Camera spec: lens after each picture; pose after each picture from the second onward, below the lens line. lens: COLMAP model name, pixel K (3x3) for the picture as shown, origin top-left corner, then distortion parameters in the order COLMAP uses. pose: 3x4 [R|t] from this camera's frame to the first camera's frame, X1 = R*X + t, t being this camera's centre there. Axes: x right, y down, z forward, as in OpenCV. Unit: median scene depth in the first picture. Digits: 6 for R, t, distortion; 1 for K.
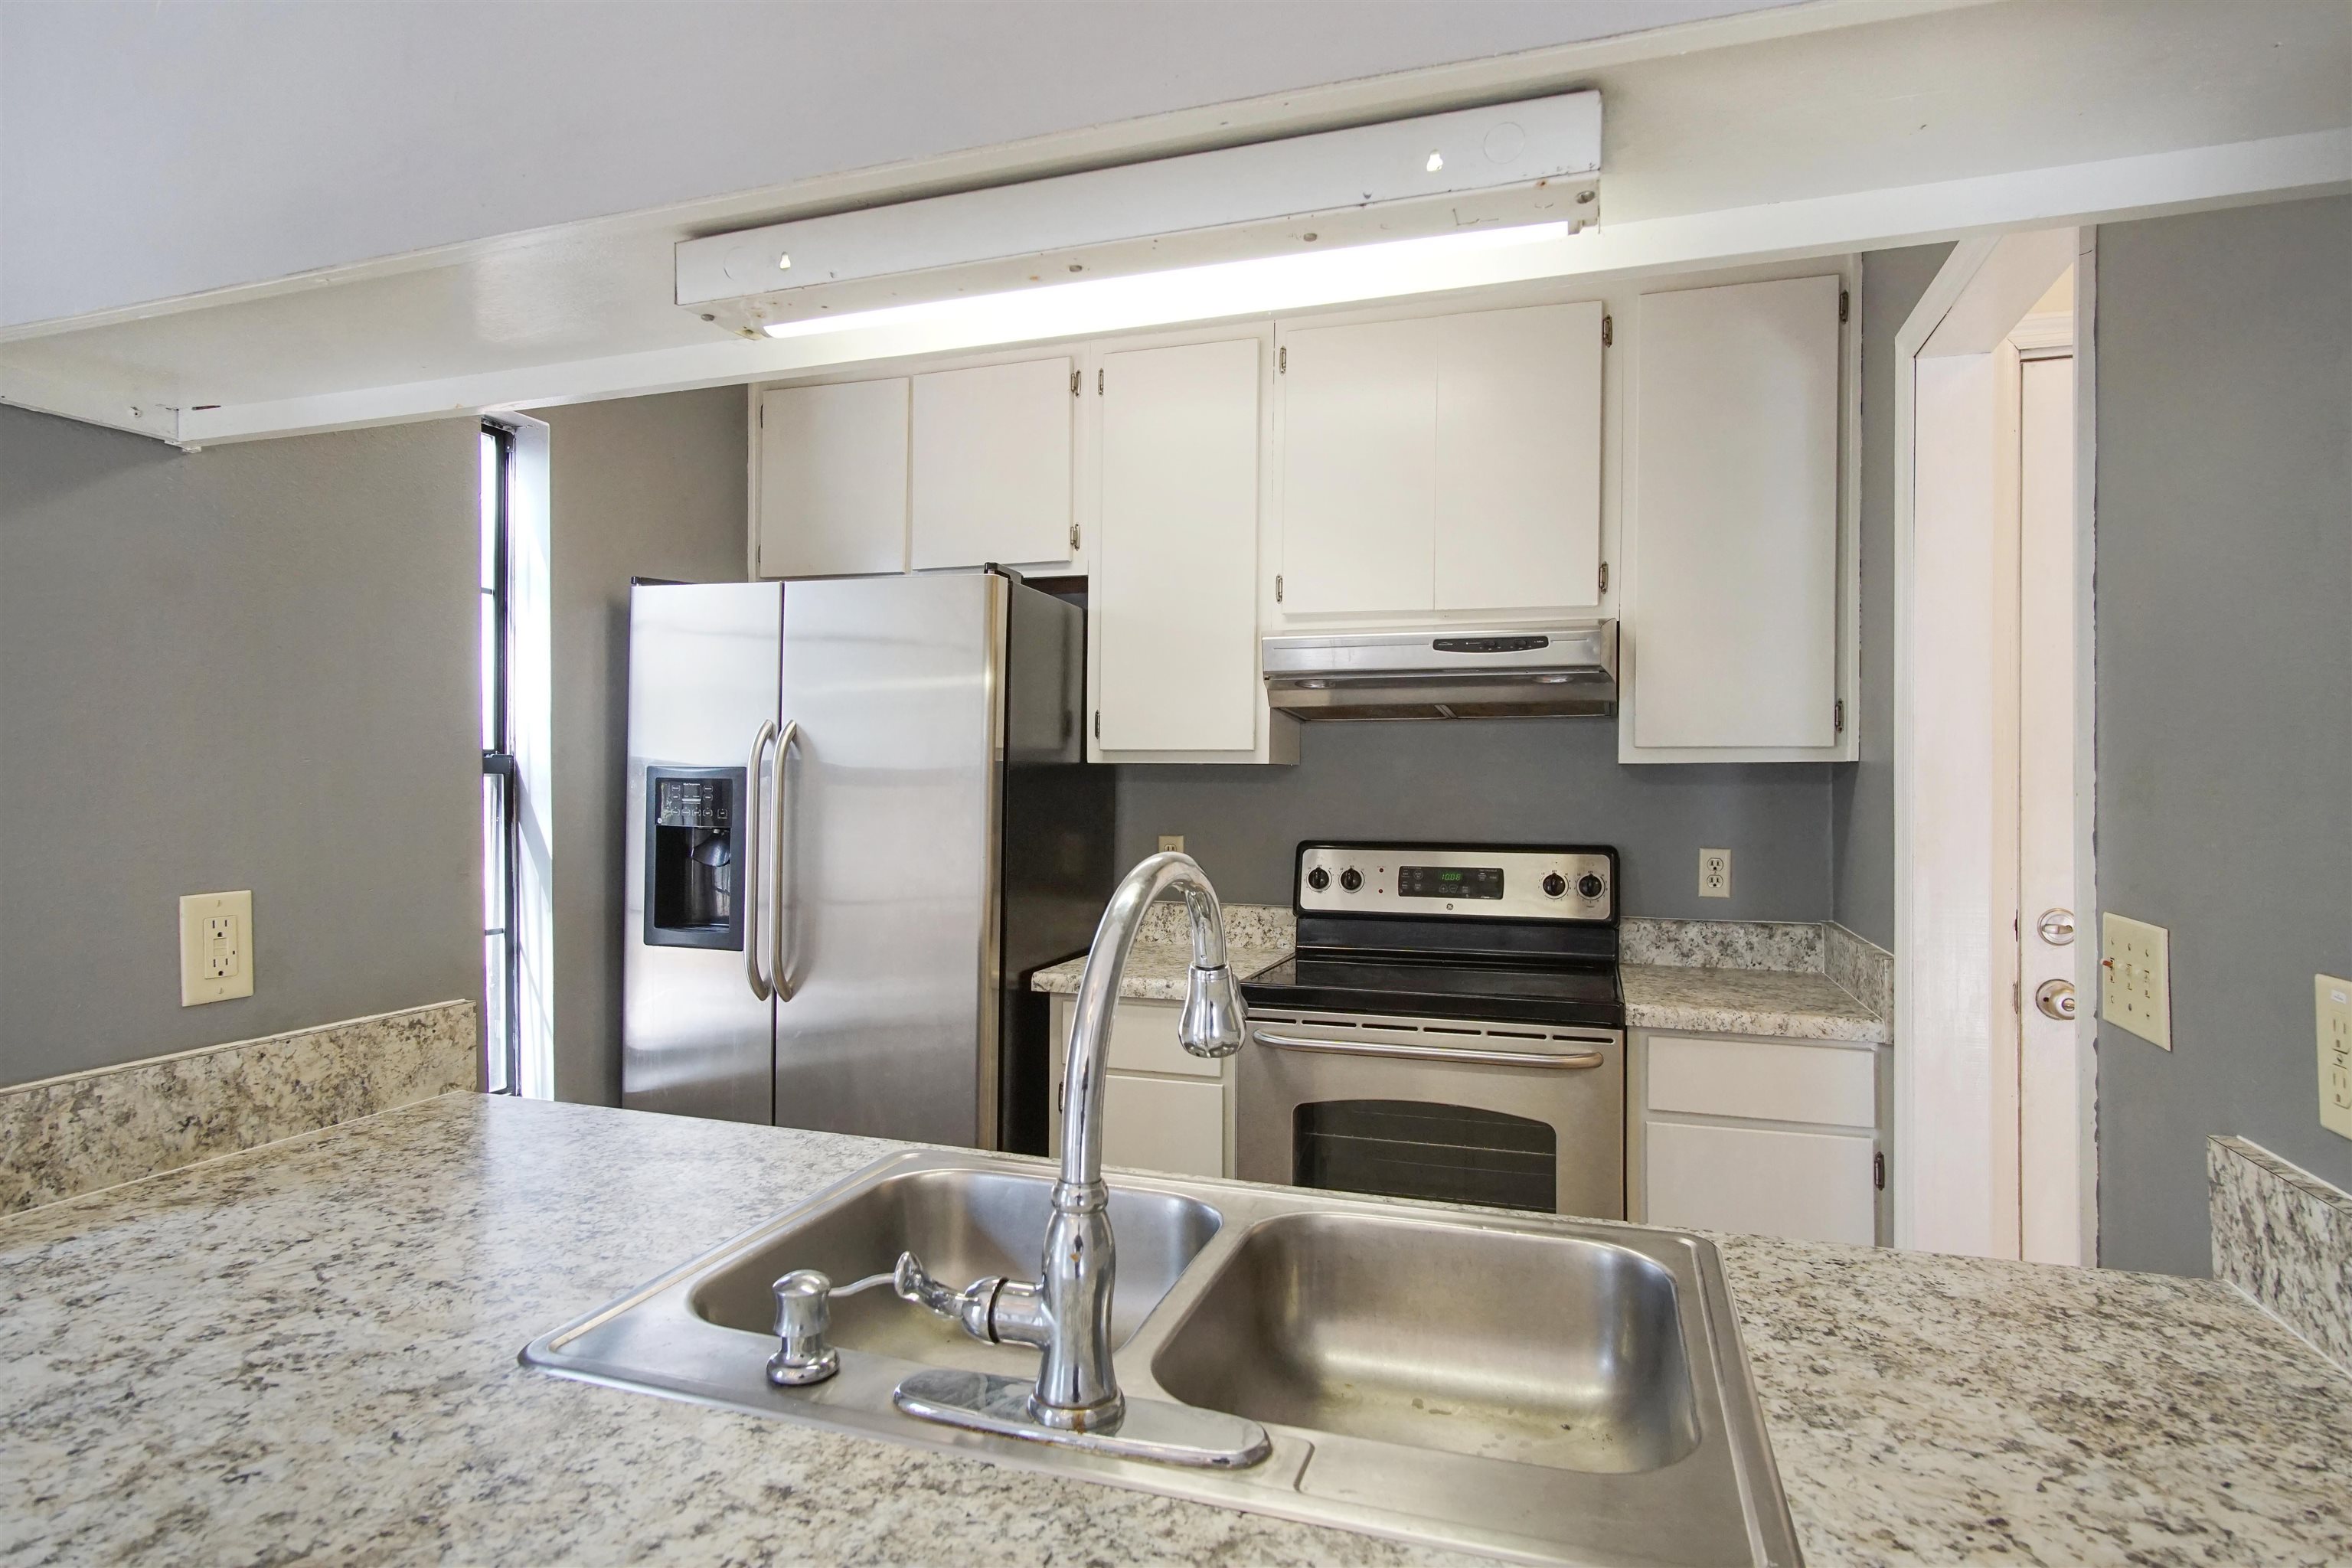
lens RADIAL K [[1269.8, 0, 1171.6], [0, 1269.8, 771.6], [0, 0, 1]] dist [-0.019279, 0.001527]
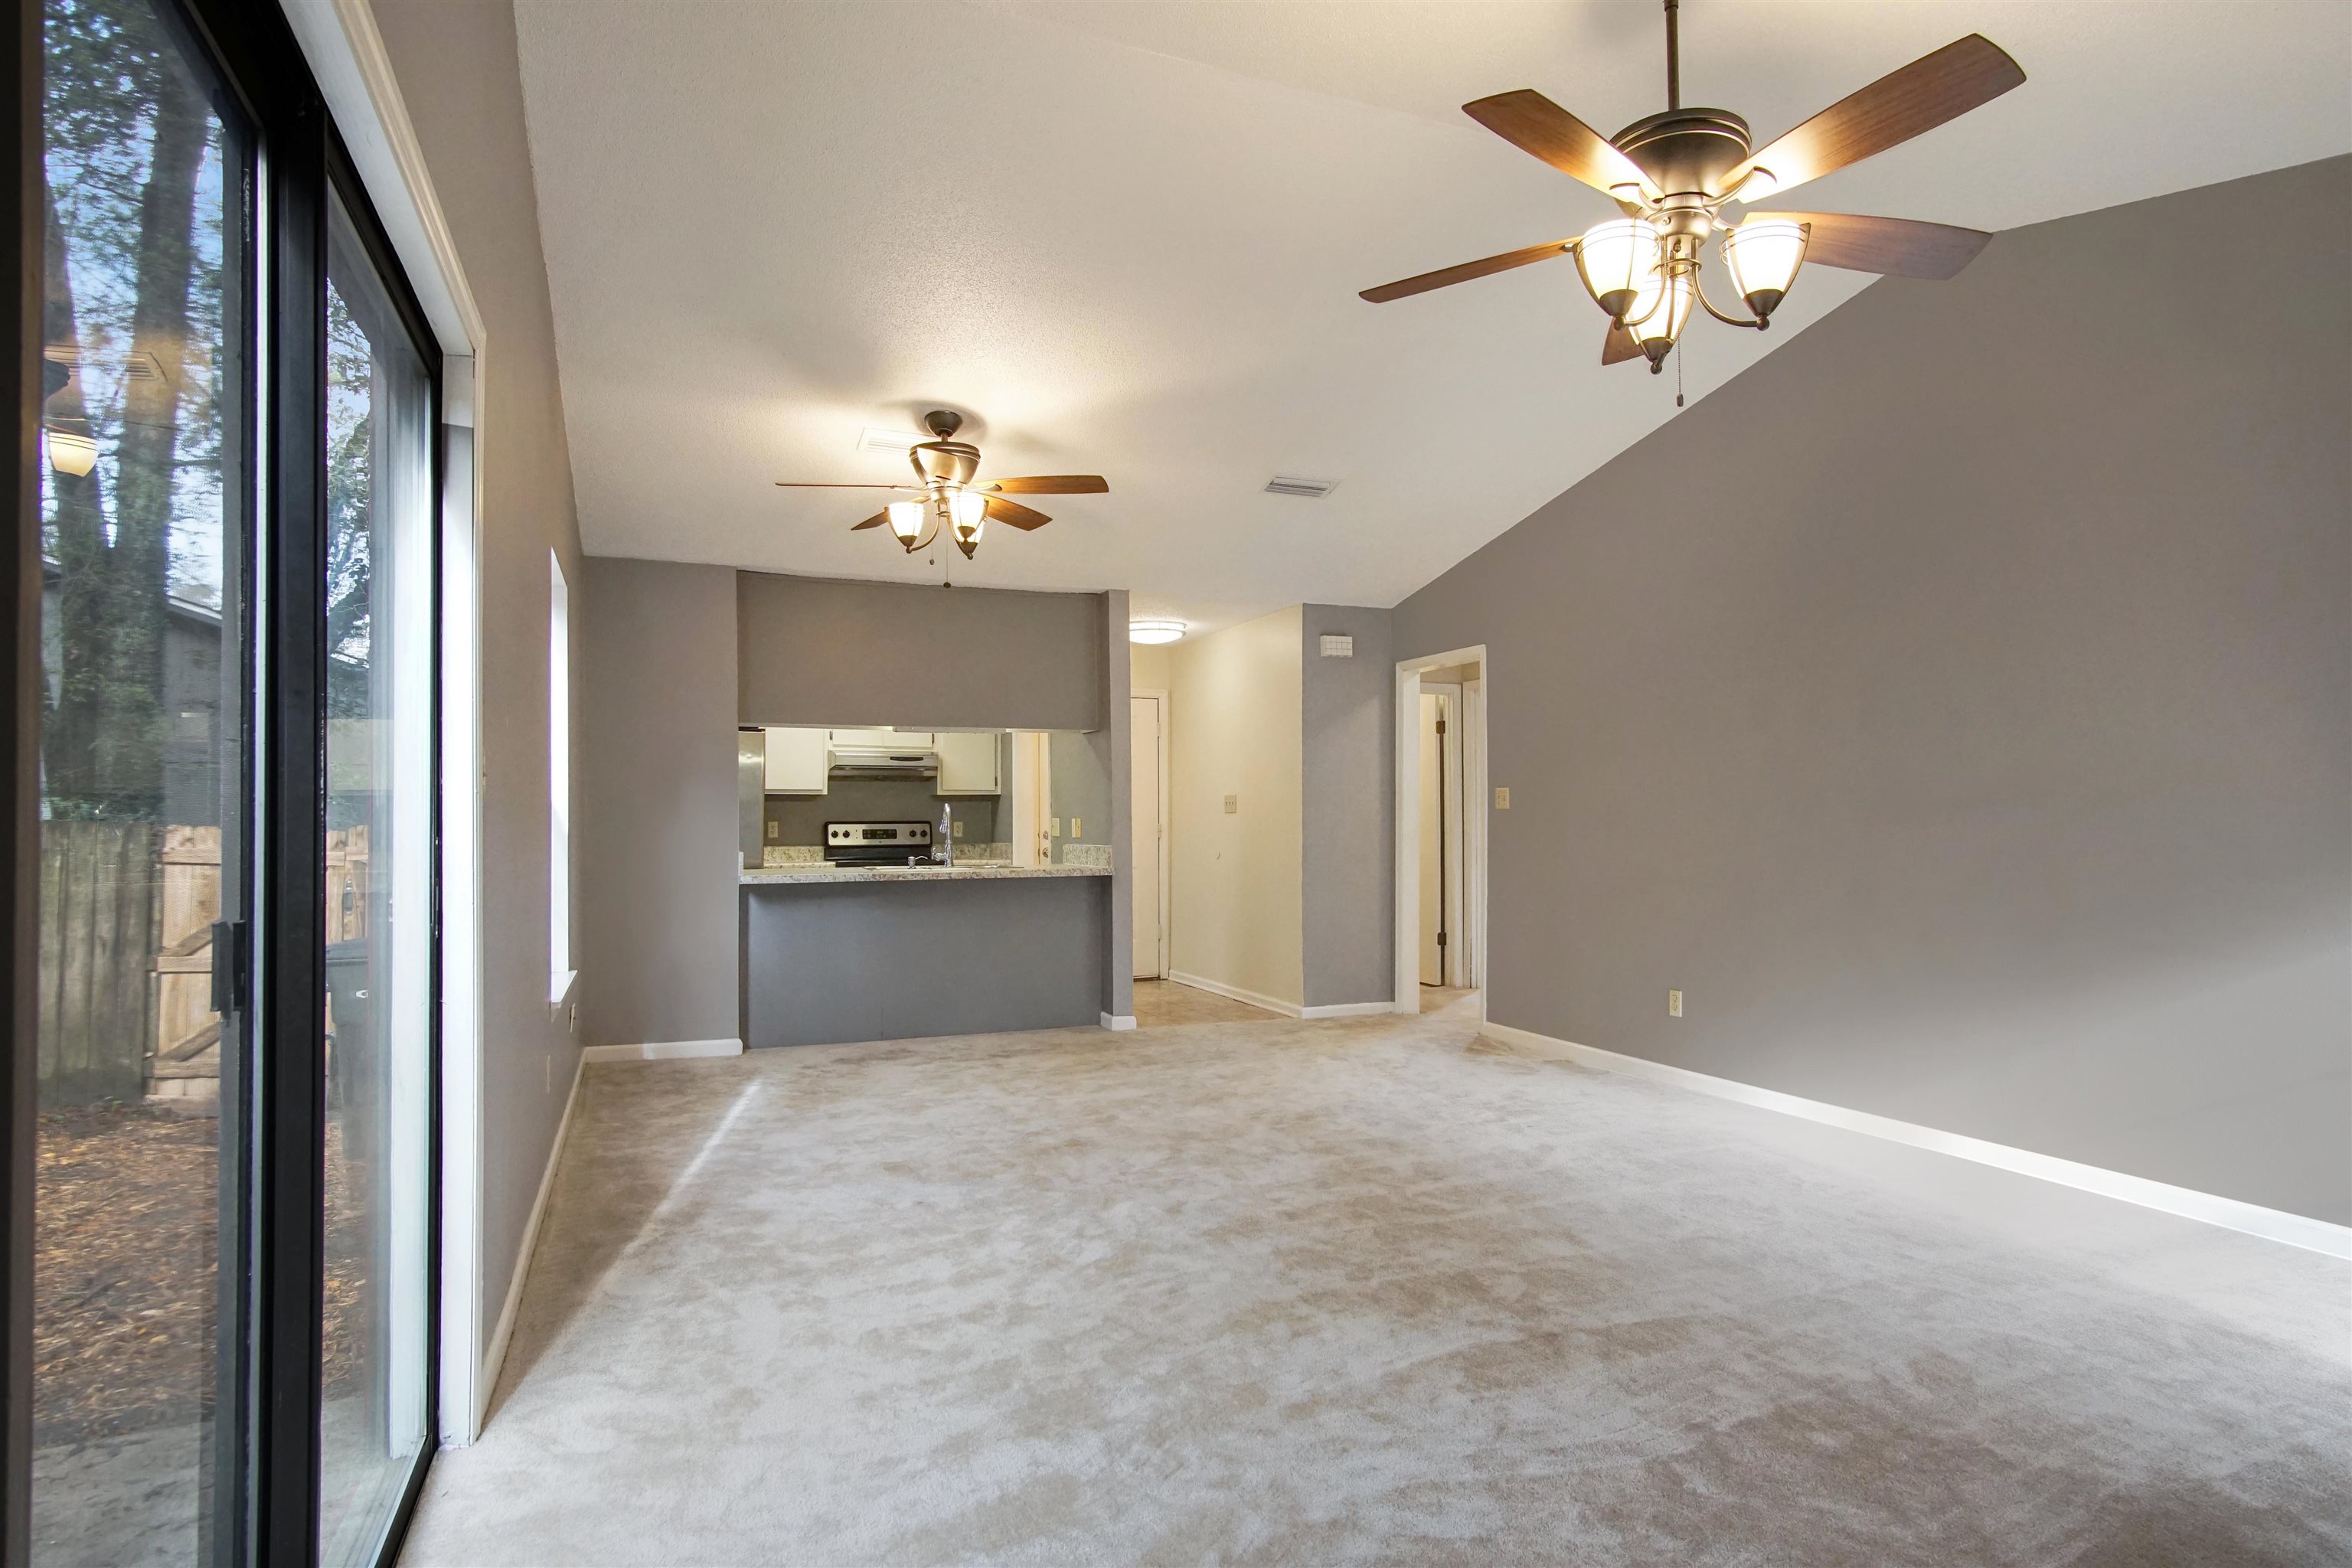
lens RADIAL K [[1271.5, 0, 1188.9], [0, 1271.5, 796.1], [0, 0, 1]] dist [-0.069118, 0.023330]
pose [[0.735629, 0.006929, 0.677349, -1.401472], [0.002156, 0.999919, -0.012570, 0.039466], [-0.677381, 0.010707, 0.735554, -1.879009]]
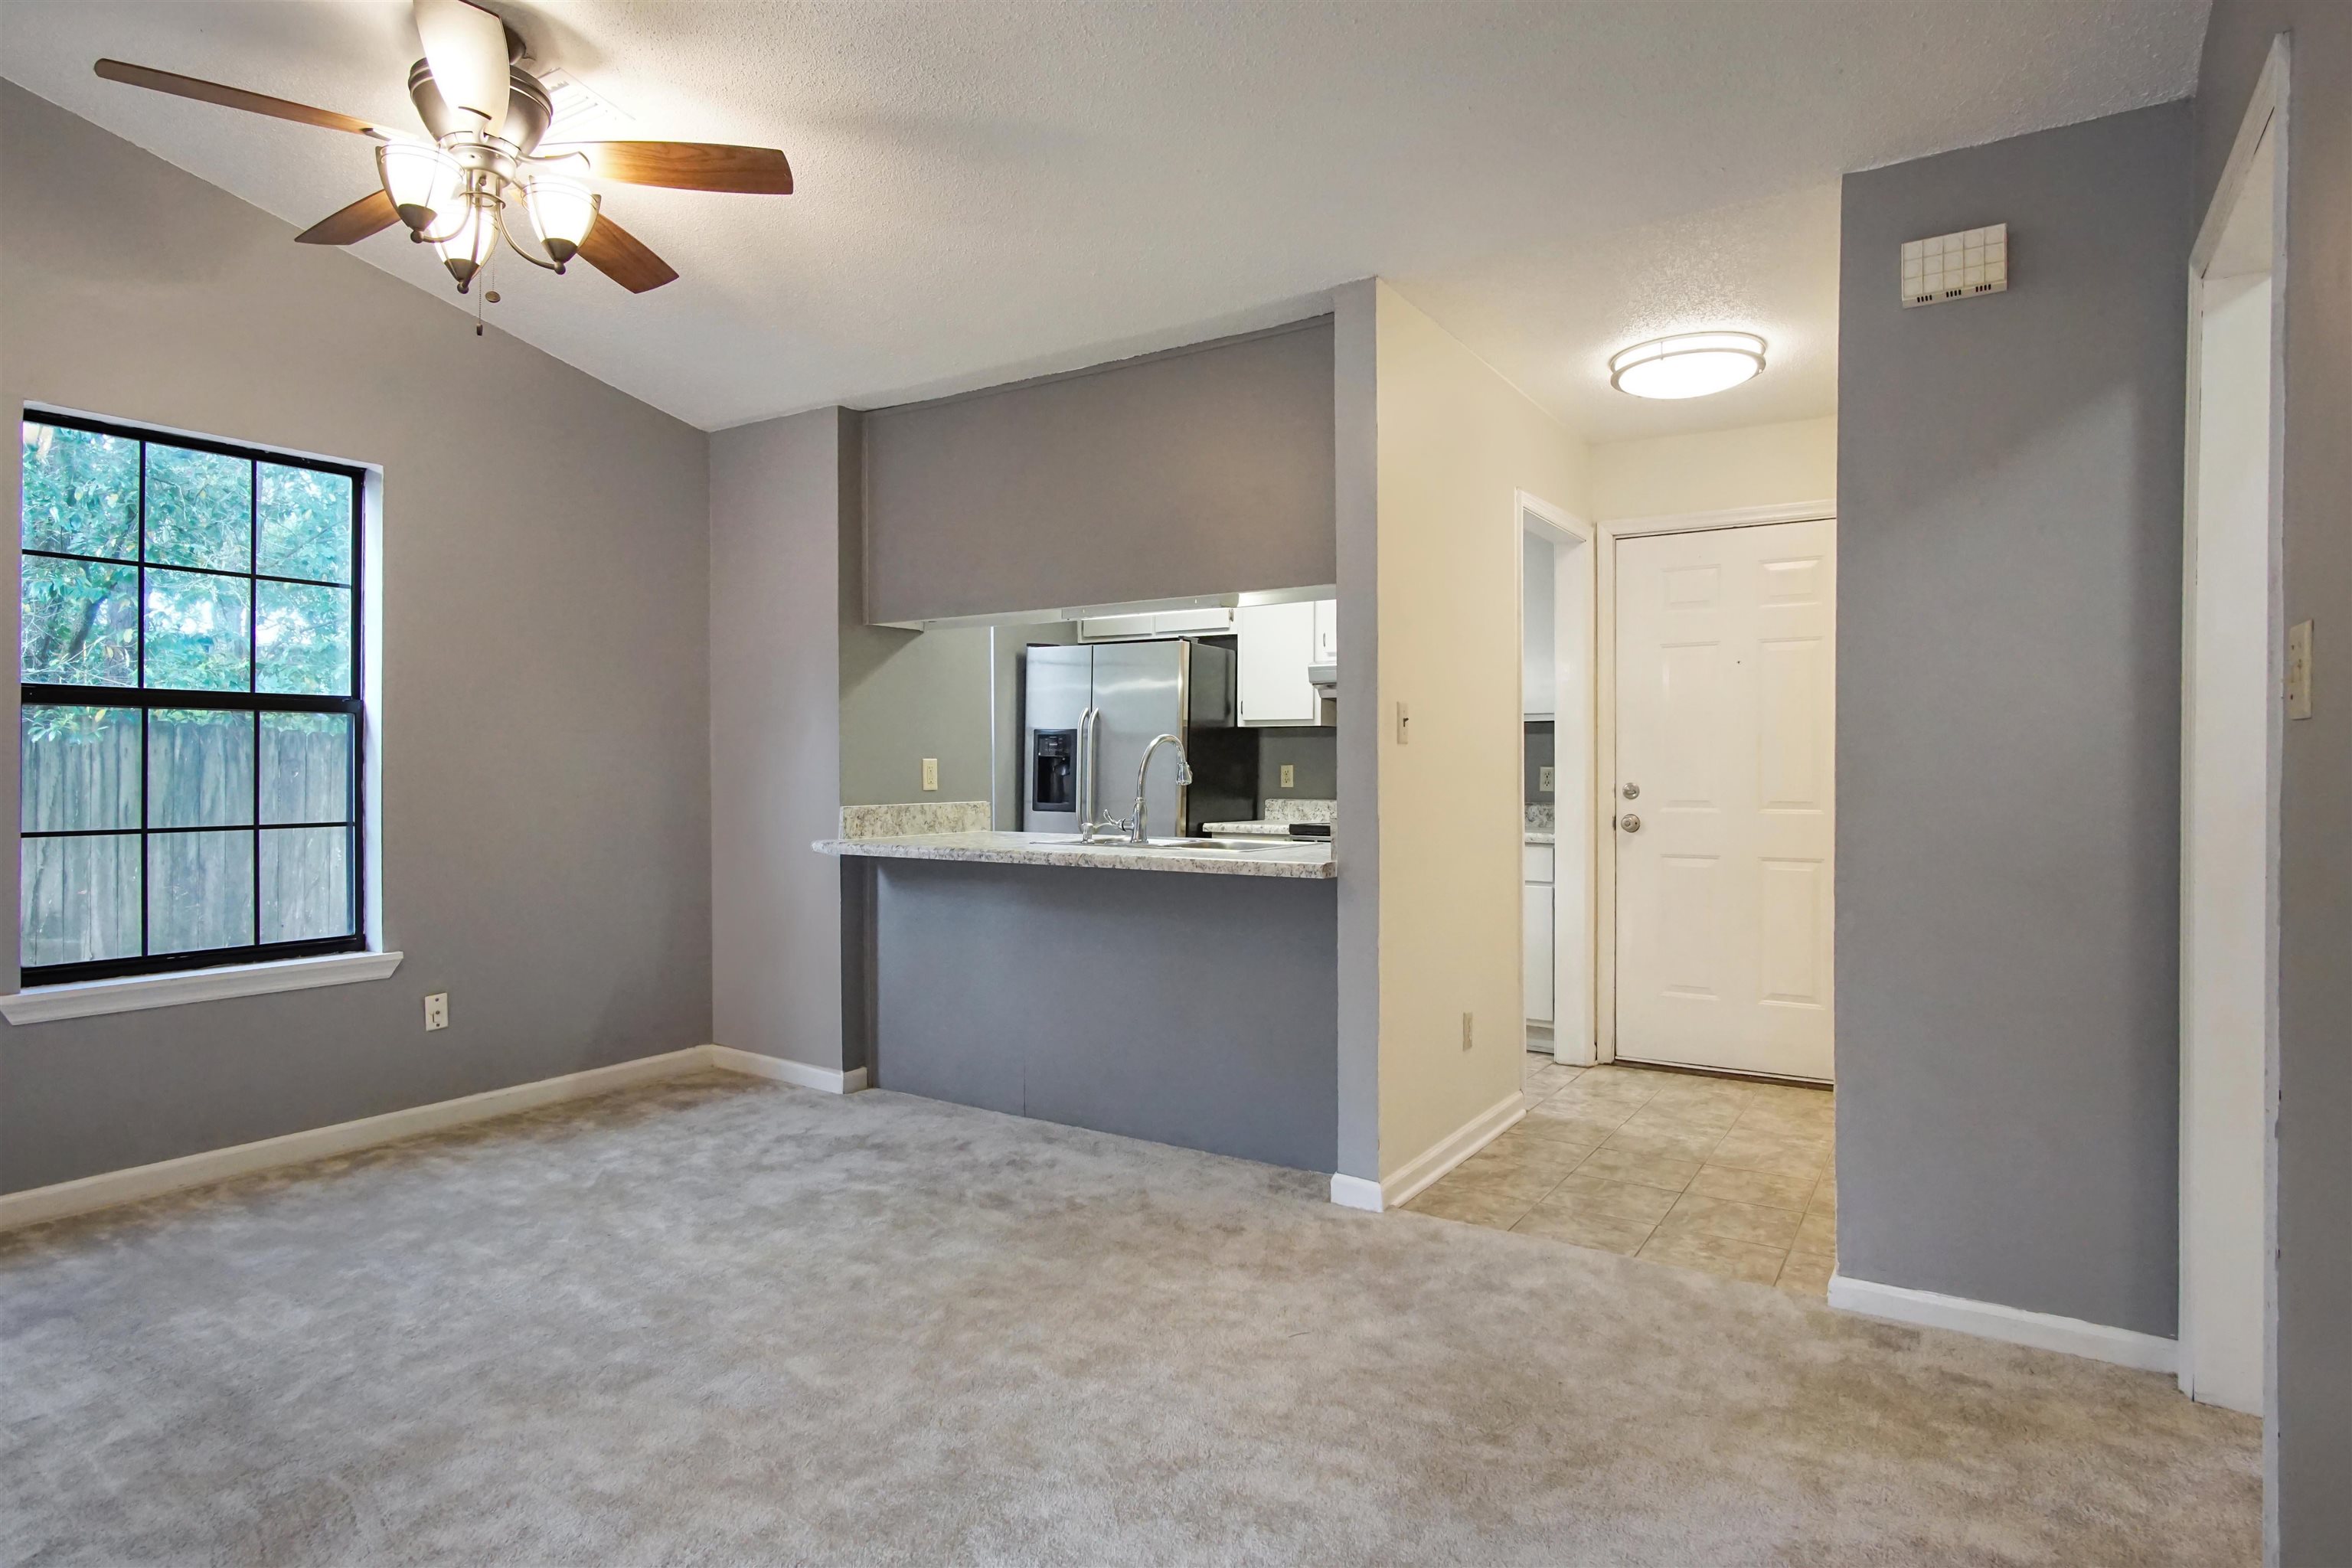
lens RADIAL K [[1269.8, 0, 1171.6], [0, 1269.8, 771.6], [0, 0, 1]] dist [-0.019279, 0.001527]
pose [[0.967785, -0.002178, -0.251767, 0.385090], [0.004865, 0.999938, 0.010049, 0.048718], [0.251730, -0.010950, 0.967736, -1.111104]]
